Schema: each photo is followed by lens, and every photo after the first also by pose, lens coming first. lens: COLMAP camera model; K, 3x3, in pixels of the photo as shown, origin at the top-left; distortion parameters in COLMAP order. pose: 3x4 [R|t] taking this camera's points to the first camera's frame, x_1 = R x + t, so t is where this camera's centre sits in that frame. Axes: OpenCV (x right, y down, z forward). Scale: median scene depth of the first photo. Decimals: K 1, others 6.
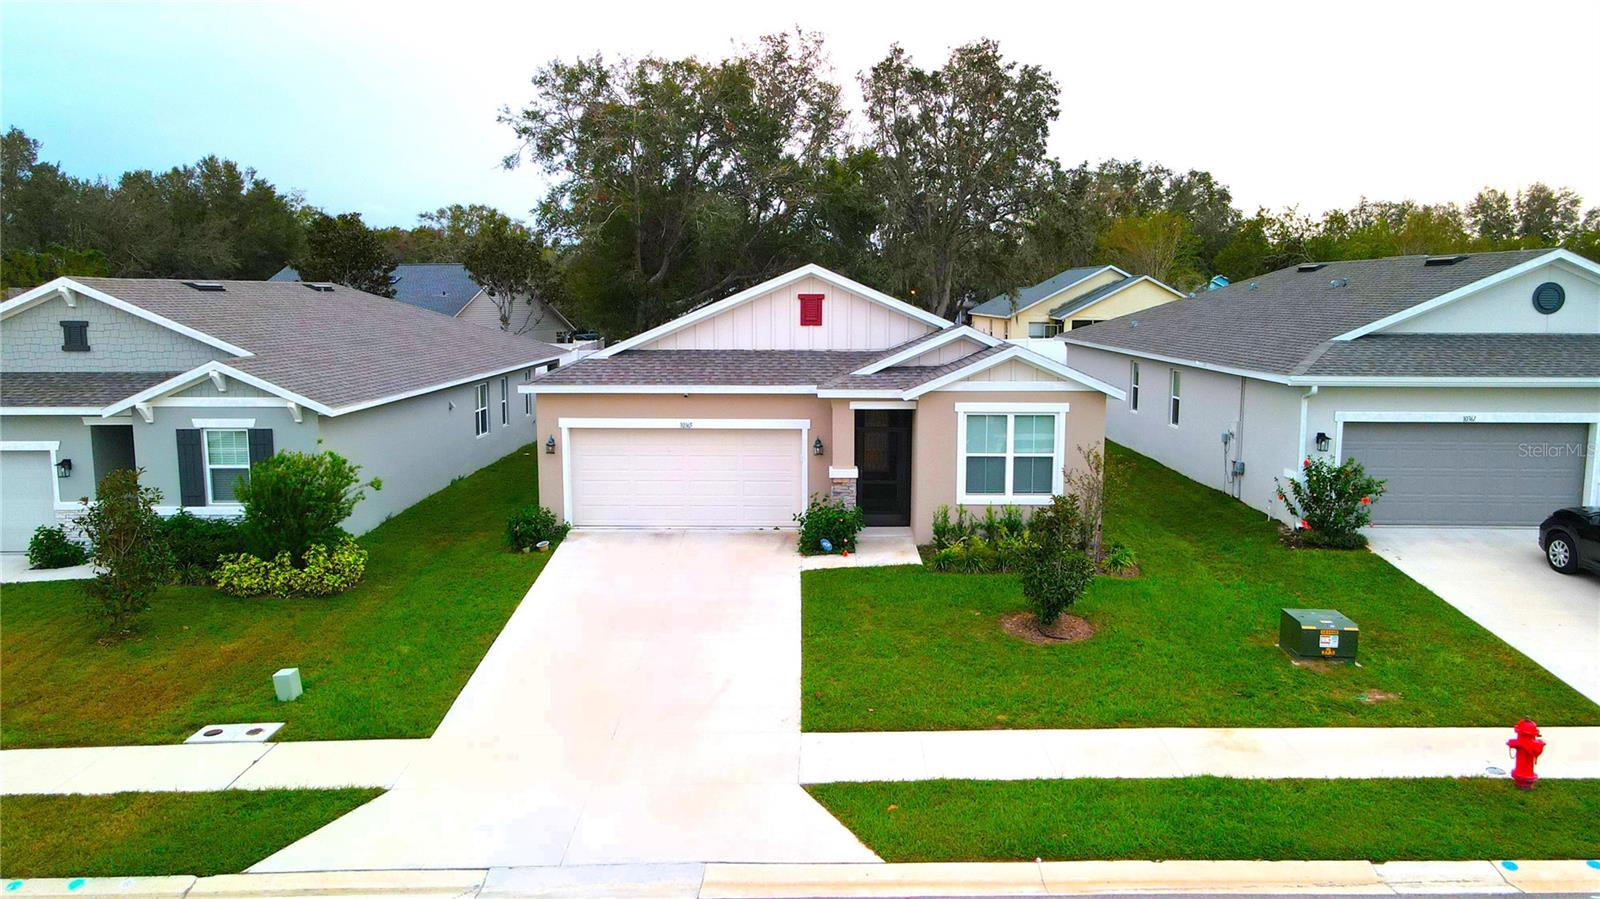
lens RADIAL K [[1177.1, 0, 800.0], [0, 1177.1, 449.5], [0, 0, 1]] dist [-0.001034, 0.043025]
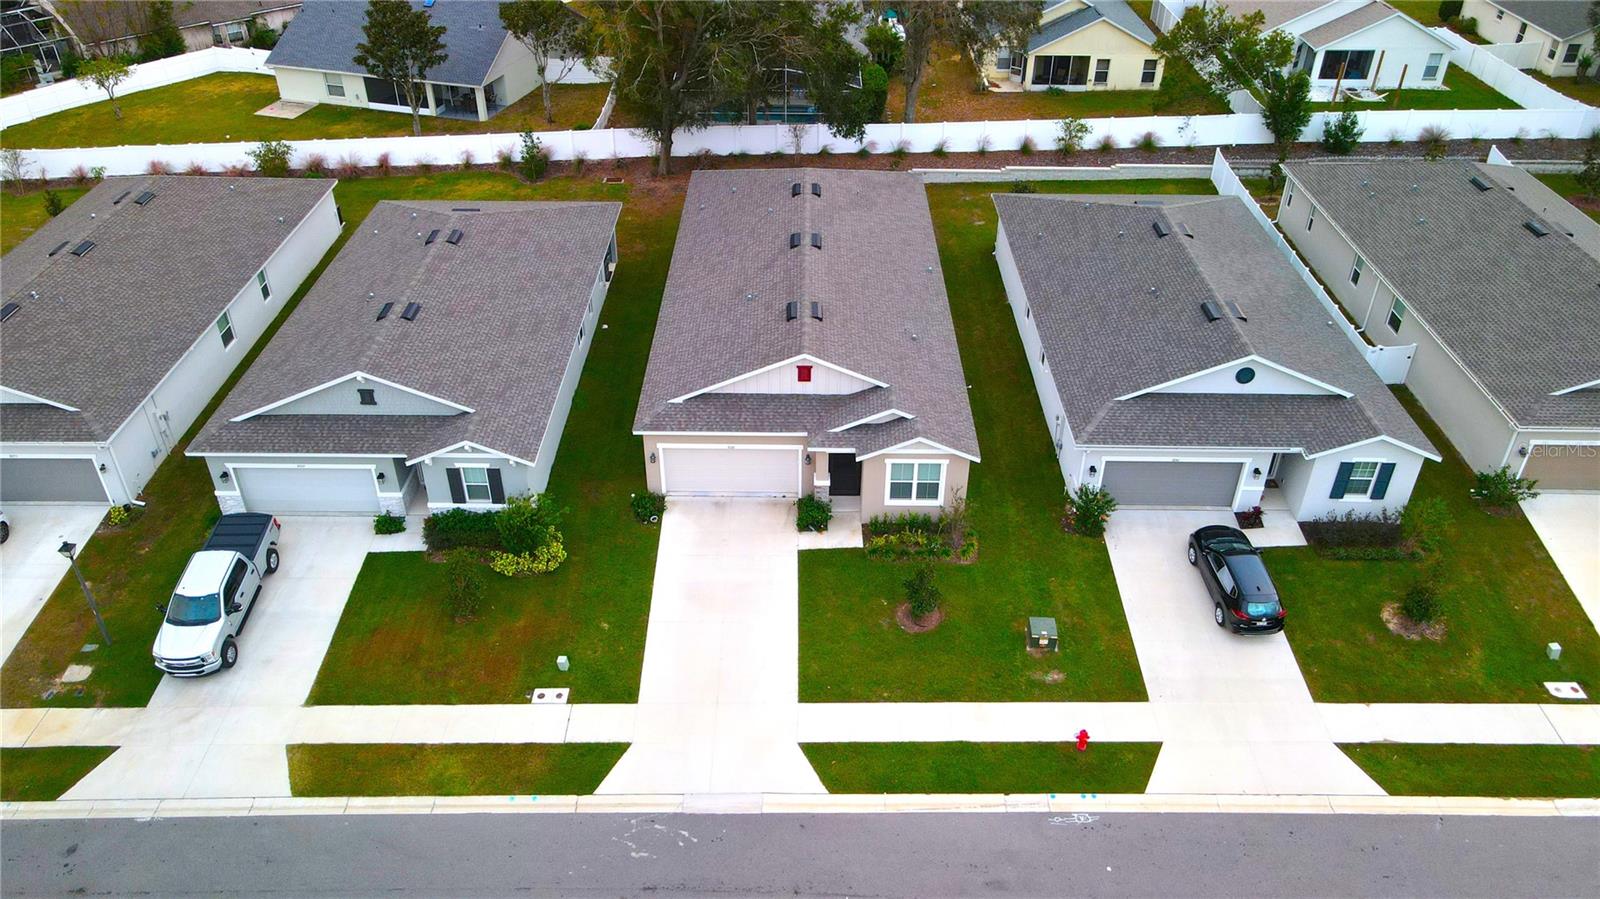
lens RADIAL K [[1186.7, 0, 800.0], [0, 1186.7, 449.5], [0, 0, 1]] dist [0.008668, -0.001132]
pose [[0.999981, 0.001446, 0.006055, -0.007056], [-0.004036, 0.891082, 0.453825, -0.853175], [-0.004740, -0.453840, 0.891070, -0.578821]]
